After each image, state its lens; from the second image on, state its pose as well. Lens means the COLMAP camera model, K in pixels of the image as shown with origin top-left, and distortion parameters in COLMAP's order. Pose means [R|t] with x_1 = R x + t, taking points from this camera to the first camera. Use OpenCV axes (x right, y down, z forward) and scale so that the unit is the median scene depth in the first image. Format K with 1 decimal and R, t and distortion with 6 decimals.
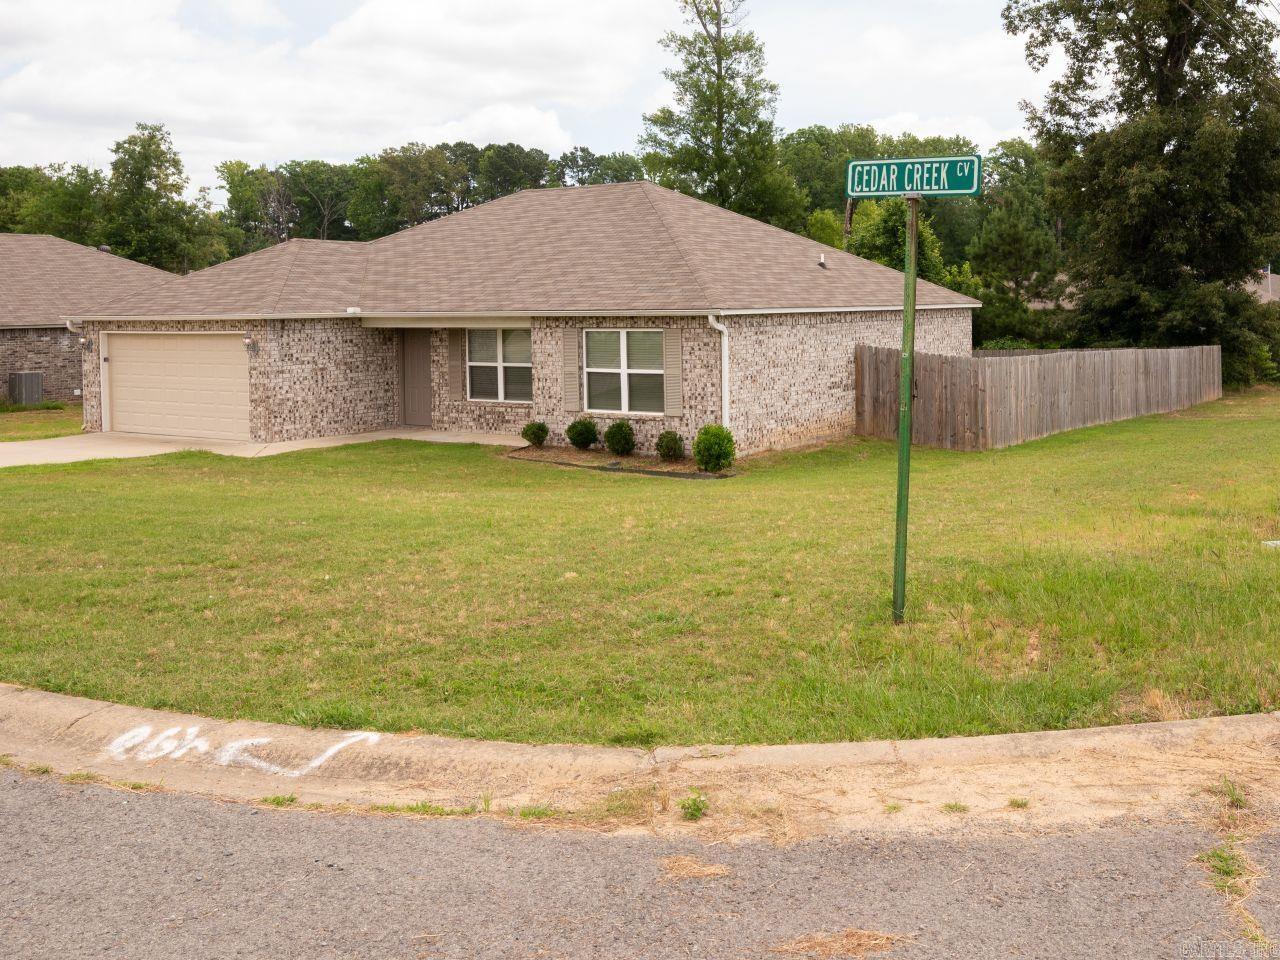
lens RADIAL K [[1955.3, 0, 640.0], [0, 1955.3, 480.0], [0, 0, 1]] dist [-0.013306, -0.014221]
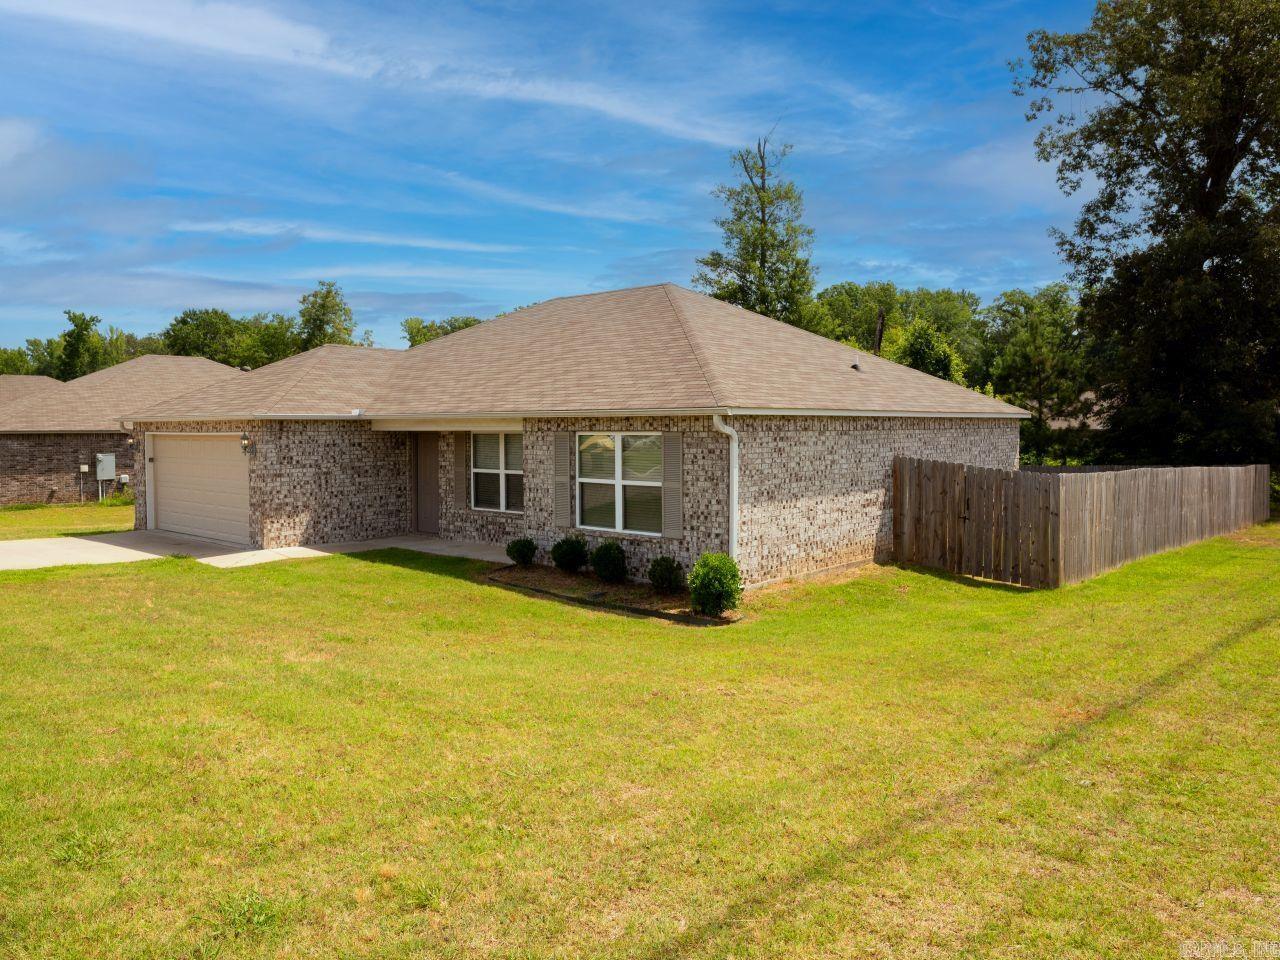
lens RADIAL K [[1213.4, 0, 617.5], [0, 1213.4, 506.5], [0, 0, 1]] dist [0.014041, 0.010180]
pose [[0.995591, 0.020154, -0.091612, 0.035727], [-0.022882, 0.999323, -0.028820, -0.026923], [0.090969, 0.030790, 0.995378, 0.427366]]
